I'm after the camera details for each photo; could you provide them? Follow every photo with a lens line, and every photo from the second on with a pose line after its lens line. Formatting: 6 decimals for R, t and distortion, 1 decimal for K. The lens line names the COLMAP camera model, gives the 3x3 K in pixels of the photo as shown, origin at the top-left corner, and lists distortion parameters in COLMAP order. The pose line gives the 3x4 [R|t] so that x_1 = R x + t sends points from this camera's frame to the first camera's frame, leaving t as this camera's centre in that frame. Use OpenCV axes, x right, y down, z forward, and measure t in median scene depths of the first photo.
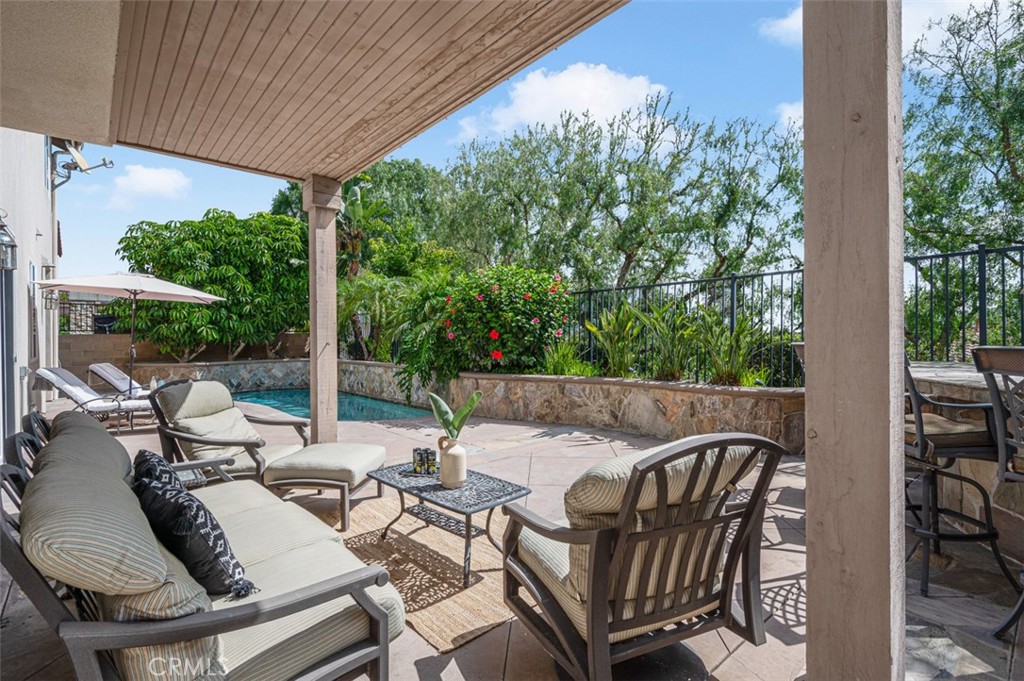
lens RADIAL K [[490.5, 0, 504.2], [0, 490.5, 342.6], [0, 0, 1]] dist [-0.002121, 0.000487]
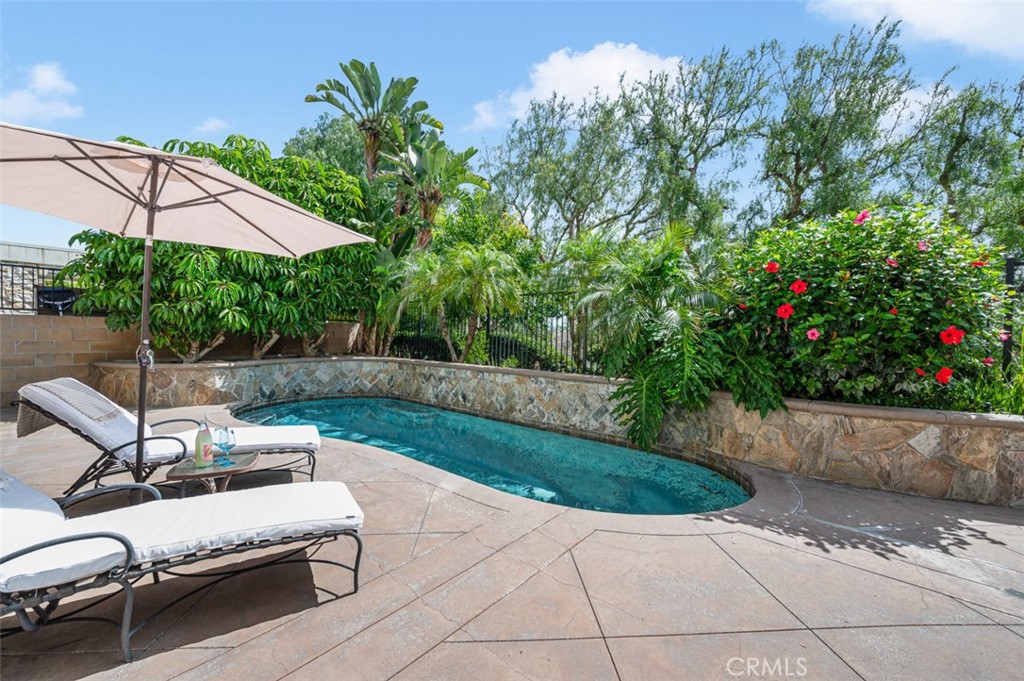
lens RADIAL K [[411.9, 0, 490.8], [0, 411.9, 346.4], [0, 0, 1]] dist [0.001493, 0.000020]
pose [[0.990802, 0.018490, 0.134048, -0.396101], [-0.021833, 0.999485, 0.023510, -0.003237], [-0.133544, -0.026221, 0.990696, 0.475476]]
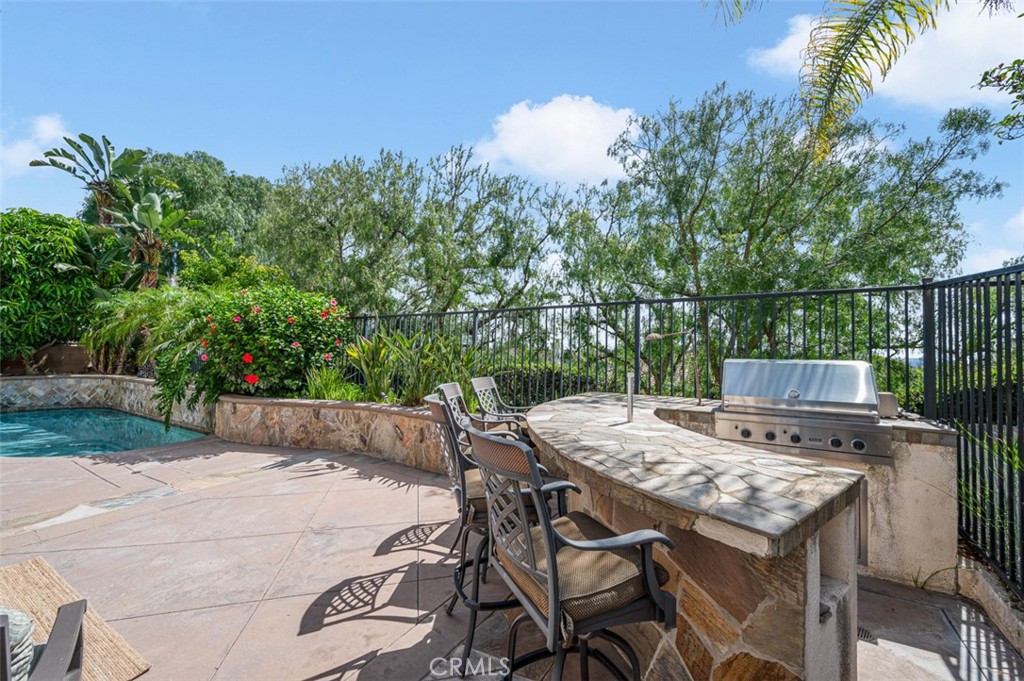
lens RADIAL K [[411.9, 0, 511.0], [0, 411.9, 346.0], [0, 0, 1]] dist [0.001493, 0.000020]
pose [[0.954595, 0.022528, 0.297052, 0.170505], [-0.016616, 0.999611, -0.022411, -0.022417], [-0.297442, 0.016457, 0.954598, 0.052276]]
